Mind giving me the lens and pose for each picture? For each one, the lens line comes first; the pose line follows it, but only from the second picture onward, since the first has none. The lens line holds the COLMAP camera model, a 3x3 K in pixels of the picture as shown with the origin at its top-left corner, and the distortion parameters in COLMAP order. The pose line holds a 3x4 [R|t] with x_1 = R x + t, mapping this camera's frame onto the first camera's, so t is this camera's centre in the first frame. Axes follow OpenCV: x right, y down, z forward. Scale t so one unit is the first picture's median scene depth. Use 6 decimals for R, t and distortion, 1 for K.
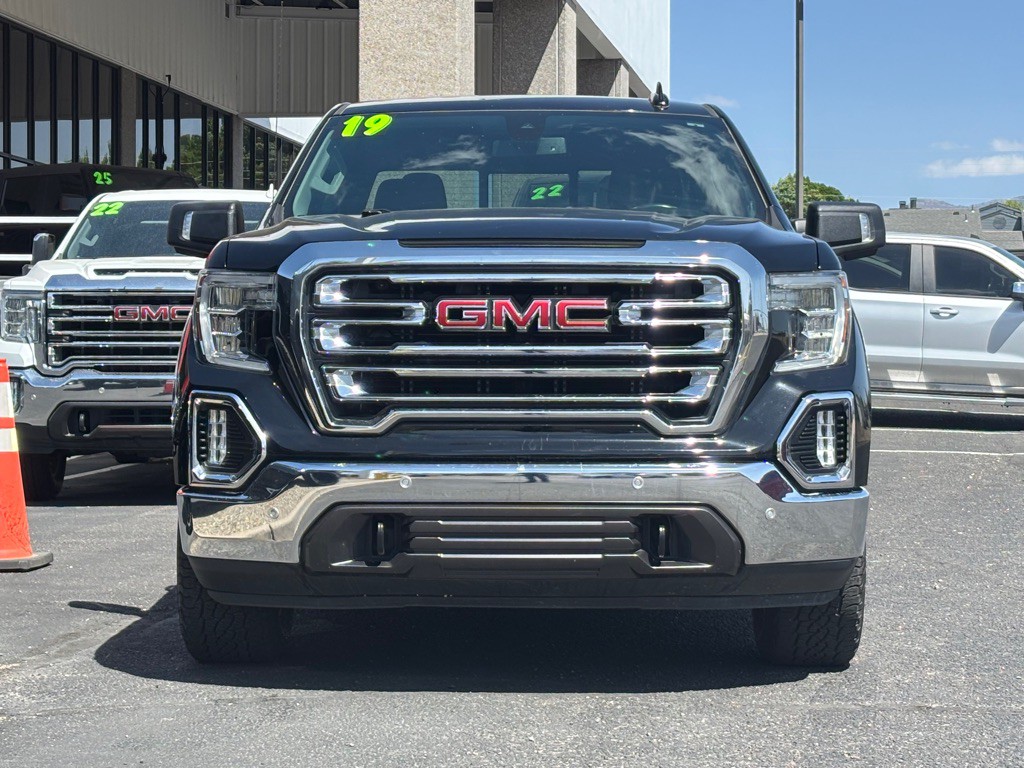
lens RADIAL K [[2409.4, 0, 543.0], [0, 2409.4, 371.3], [0, 0, 1]] dist [0.243396, 0.000000]
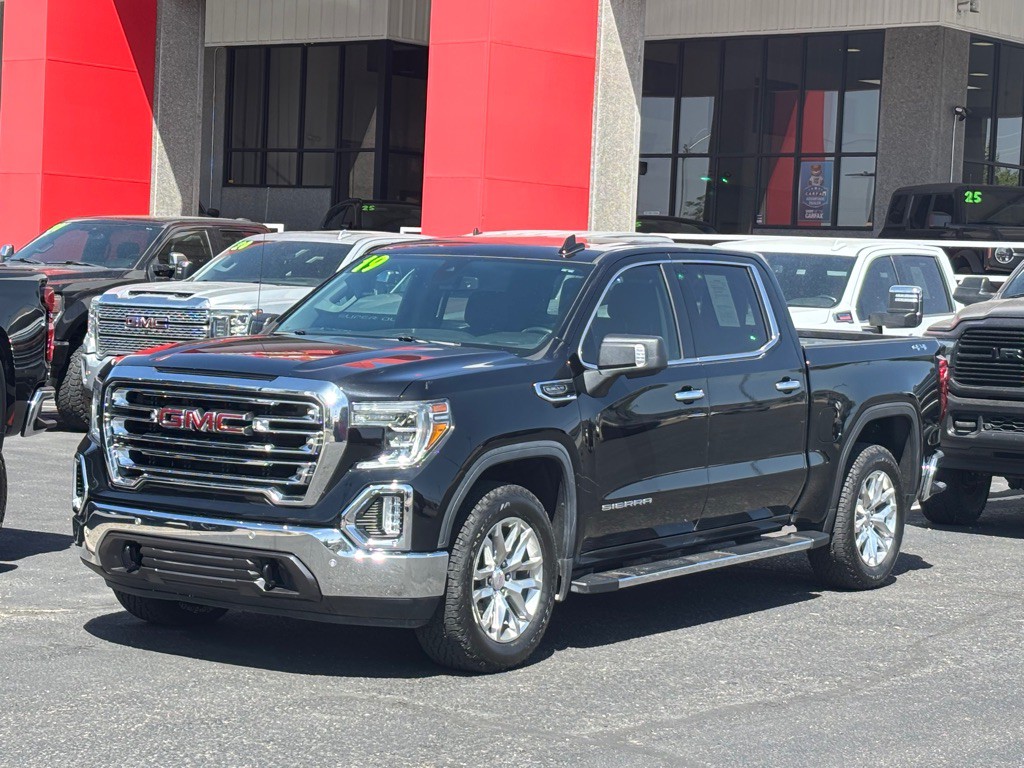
lens RADIAL K [[2409.4, 0, 505.5], [0, 2409.4, 456.8], [0, 0, 1]] dist [0.243396, 0.000000]
pose [[0.828948, 0.072222, -0.554643, 0.986829], [-0.039654, 0.996722, 0.070522, -0.114359], [0.557918, -0.036465, 0.829094, -0.177717]]
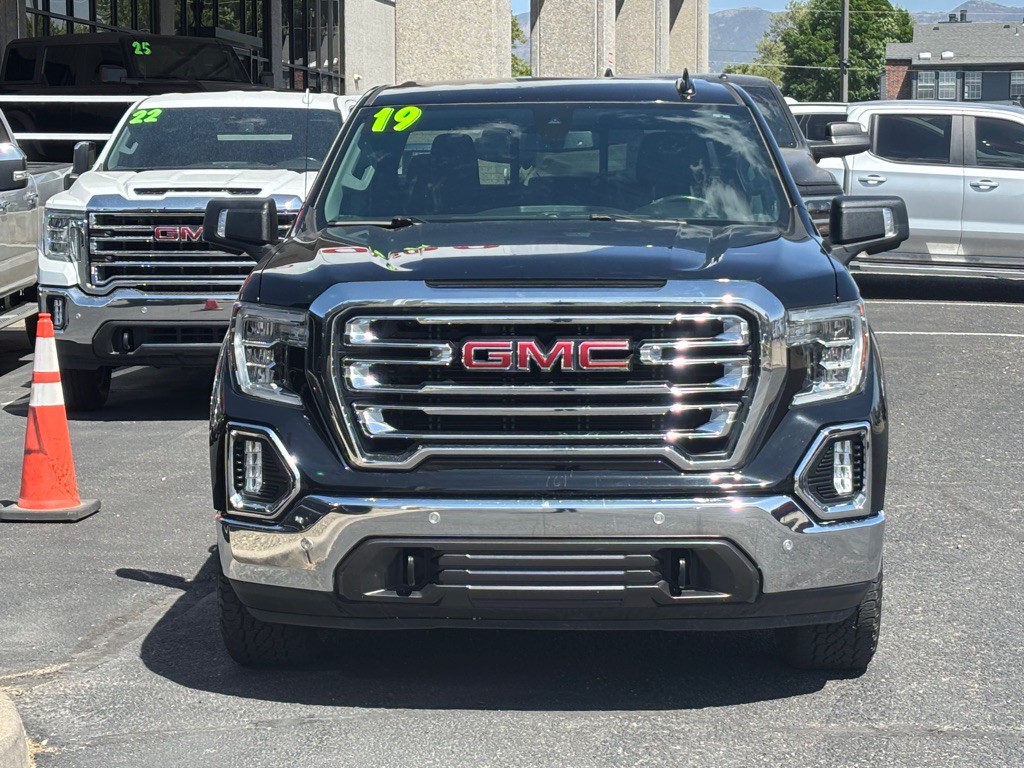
lens RADIAL K [[2409.4, 0, 528.5], [0, 2409.4, 398.0], [0, 0, 1]] dist [0.243396, 0.000000]
pose [[0.999691, -0.003420, -0.024613, 0.008805], [0.005635, 0.995882, 0.090482, -0.095336], [0.024203, -0.090593, 0.995594, -0.024523]]
